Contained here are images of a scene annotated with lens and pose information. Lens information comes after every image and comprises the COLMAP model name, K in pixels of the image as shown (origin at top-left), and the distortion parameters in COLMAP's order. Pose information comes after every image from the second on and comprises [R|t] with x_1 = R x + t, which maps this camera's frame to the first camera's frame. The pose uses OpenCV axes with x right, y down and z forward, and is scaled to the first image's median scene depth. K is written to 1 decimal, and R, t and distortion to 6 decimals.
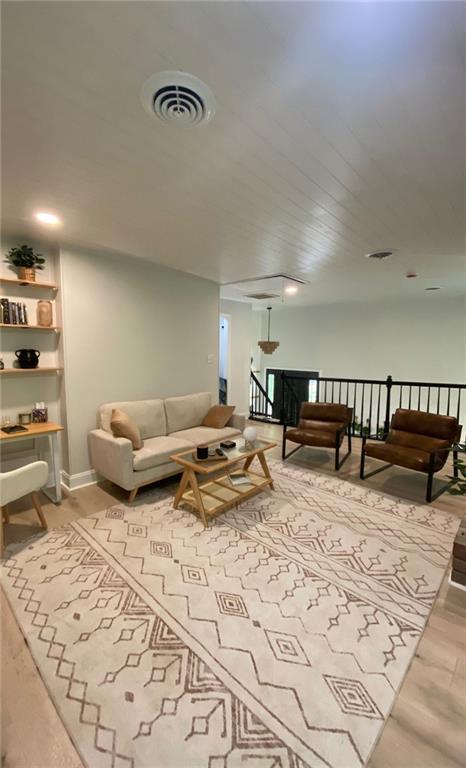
lens RADIAL K [[310.1, 0, 235.2], [0, 310.1, 383.2], [0, 0, 1]] dist [0.024671, -0.020972]
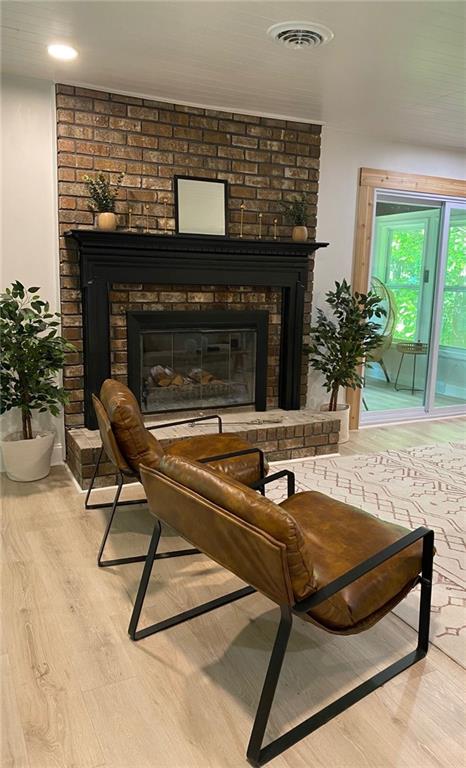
lens RADIAL K [[578.8, 0, 233.0], [0, 578.8, 384.0], [0, 0, 1]] dist [0.102160, -0.253579]
pose [[-0.936108, -0.108659, 0.334508, 0.291933], [-0.006266, 0.956082, 0.293033, -0.226339], [-0.351658, 0.272215, -0.895676, 2.544566]]
